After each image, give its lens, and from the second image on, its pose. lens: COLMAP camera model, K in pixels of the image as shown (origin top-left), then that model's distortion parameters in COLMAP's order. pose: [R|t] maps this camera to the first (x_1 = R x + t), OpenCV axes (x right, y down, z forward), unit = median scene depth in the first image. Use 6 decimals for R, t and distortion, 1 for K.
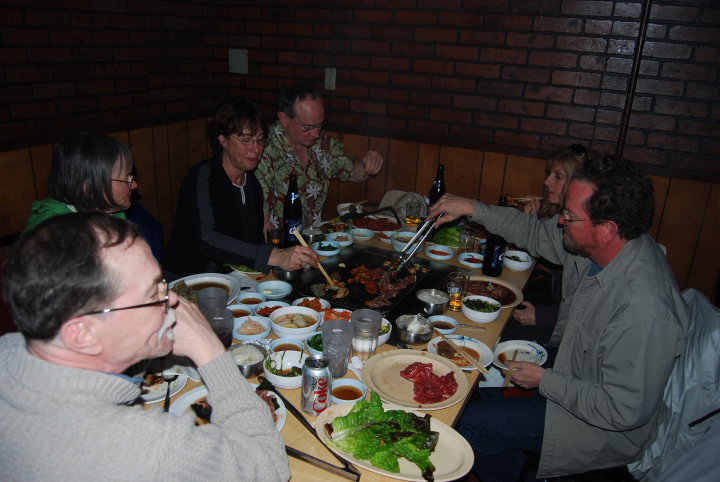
lens RADIAL K [[568.1, 0, 360.0], [0, 568.1, 241.0], [0, 0, 1]] dist [-0.080424, 0.010347]
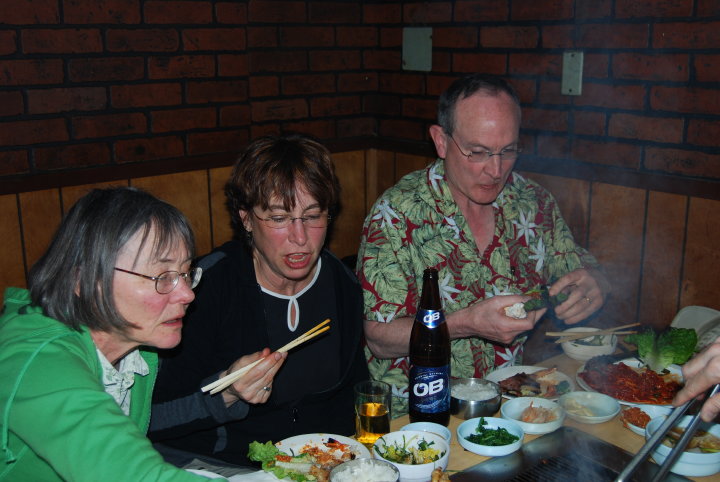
lens RADIAL K [[826.6, 0, 360.0], [0, 826.6, 241.0], [0, 0, 1]] dist [-0.064609, -0.003666]
pose [[0.904713, 0.045225, -0.423613, 0.097141], [-0.091864, 0.991667, -0.090323, -0.060711], [0.415998, 0.120631, 0.901329, 0.301303]]
